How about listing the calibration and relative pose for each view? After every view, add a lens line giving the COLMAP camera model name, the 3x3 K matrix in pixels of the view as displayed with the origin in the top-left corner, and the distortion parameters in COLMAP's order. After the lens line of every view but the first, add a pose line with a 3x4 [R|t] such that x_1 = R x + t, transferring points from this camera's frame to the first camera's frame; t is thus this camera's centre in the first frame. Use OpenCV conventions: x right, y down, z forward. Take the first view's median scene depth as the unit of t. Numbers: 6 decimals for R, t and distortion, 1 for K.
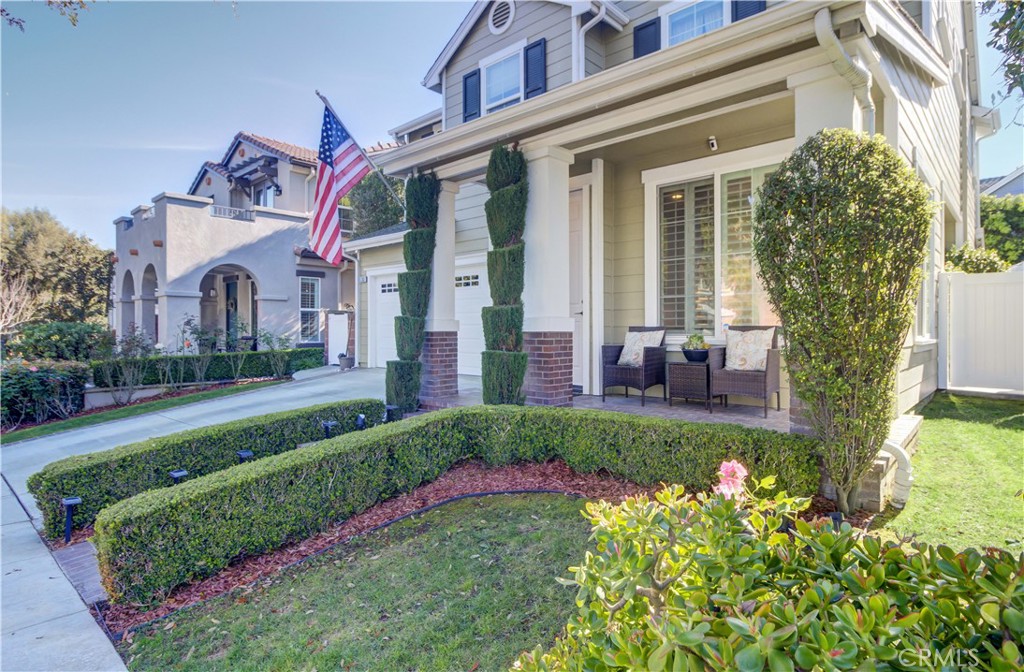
lens RADIAL K [[556.5, 0, 507.3], [0, 556.5, 324.5], [0, 0, 1]] dist [0.016723, -0.000086]
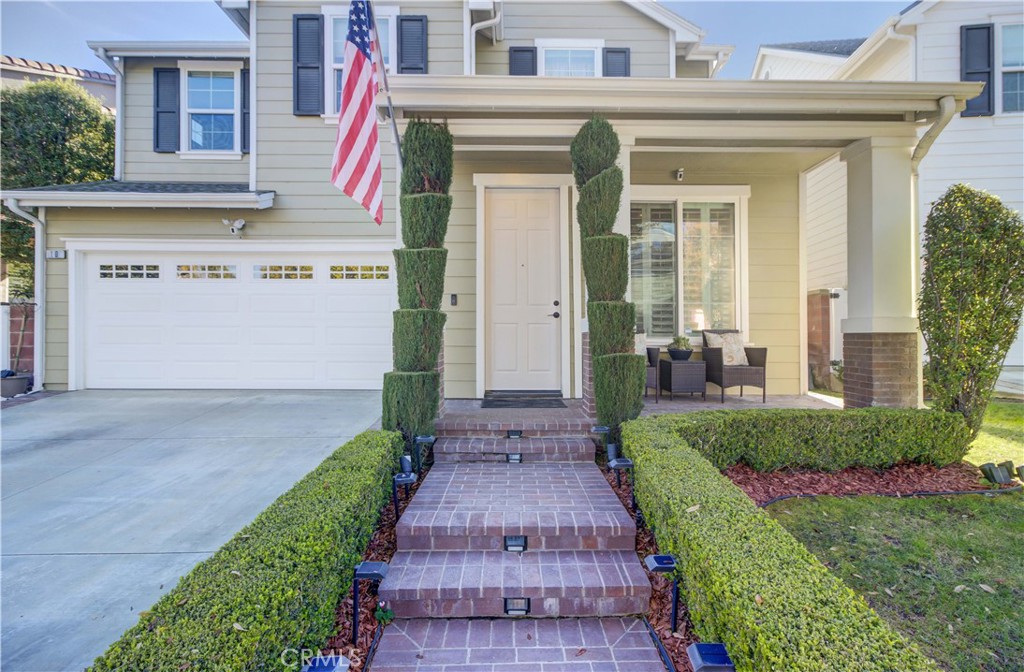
lens RADIAL K [[469.5, 0, 514.6], [0, 469.5, 329.9], [0, 0, 1]] dist [-0.002121, -0.000531]
pose [[0.712620, 0.006534, 0.701520, -0.368131], [-0.007168, 0.999972, -0.002033, 0.005437], [-0.701514, -0.003580, 0.712647, 0.344359]]
